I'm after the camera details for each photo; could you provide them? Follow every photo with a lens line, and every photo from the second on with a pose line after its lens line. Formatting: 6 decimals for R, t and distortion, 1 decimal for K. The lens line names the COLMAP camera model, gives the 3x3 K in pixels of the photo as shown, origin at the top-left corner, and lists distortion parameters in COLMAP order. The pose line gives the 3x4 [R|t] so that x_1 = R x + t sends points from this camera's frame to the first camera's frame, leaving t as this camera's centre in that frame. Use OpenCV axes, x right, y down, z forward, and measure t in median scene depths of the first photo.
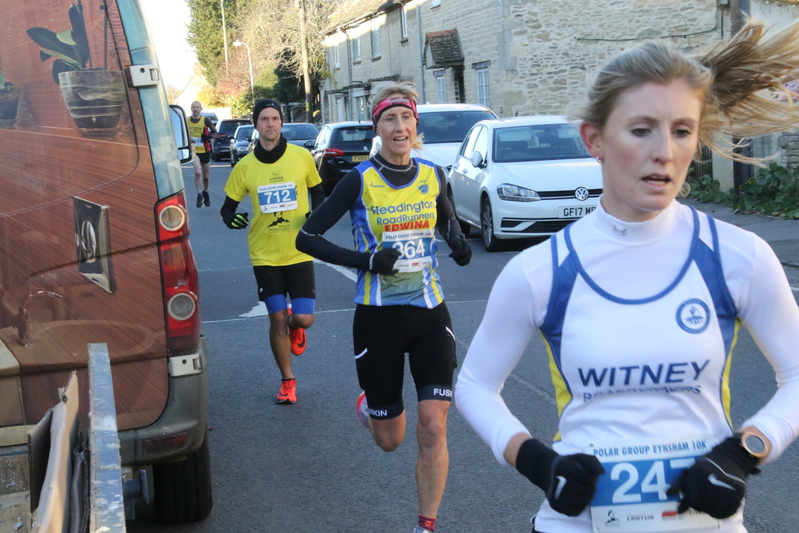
lens RADIAL K [[1916.0, 0, 395.8], [0, 1916.0, 303.9], [0, 0, 1]] dist [0.678814, 1.389263]
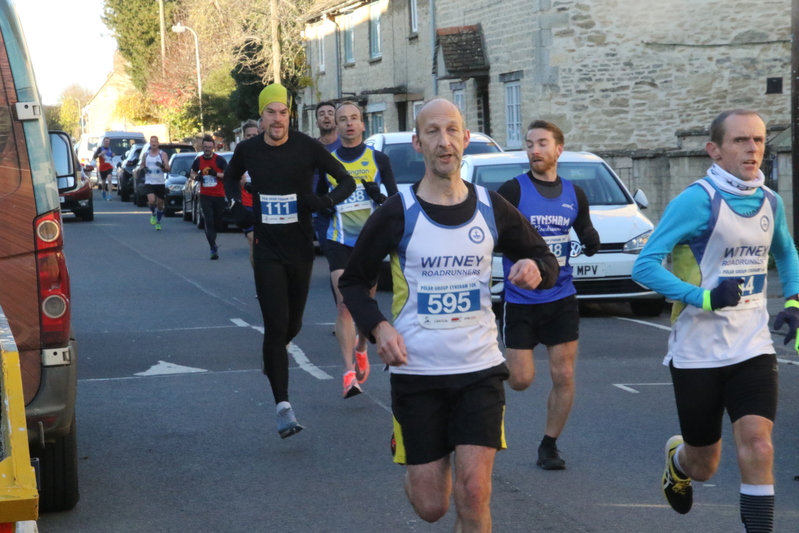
lens RADIAL K [[3133.3, 0, 381.5], [0, 3133.3, 310.1], [0, 0, 1]] dist [1.682180, 6.938641]
pose [[0.999521, 0.024961, -0.018284, 0.021215], [-0.025739, 0.998715, -0.043649, 0.014292], [0.017171, 0.044099, 0.998880, -0.160585]]
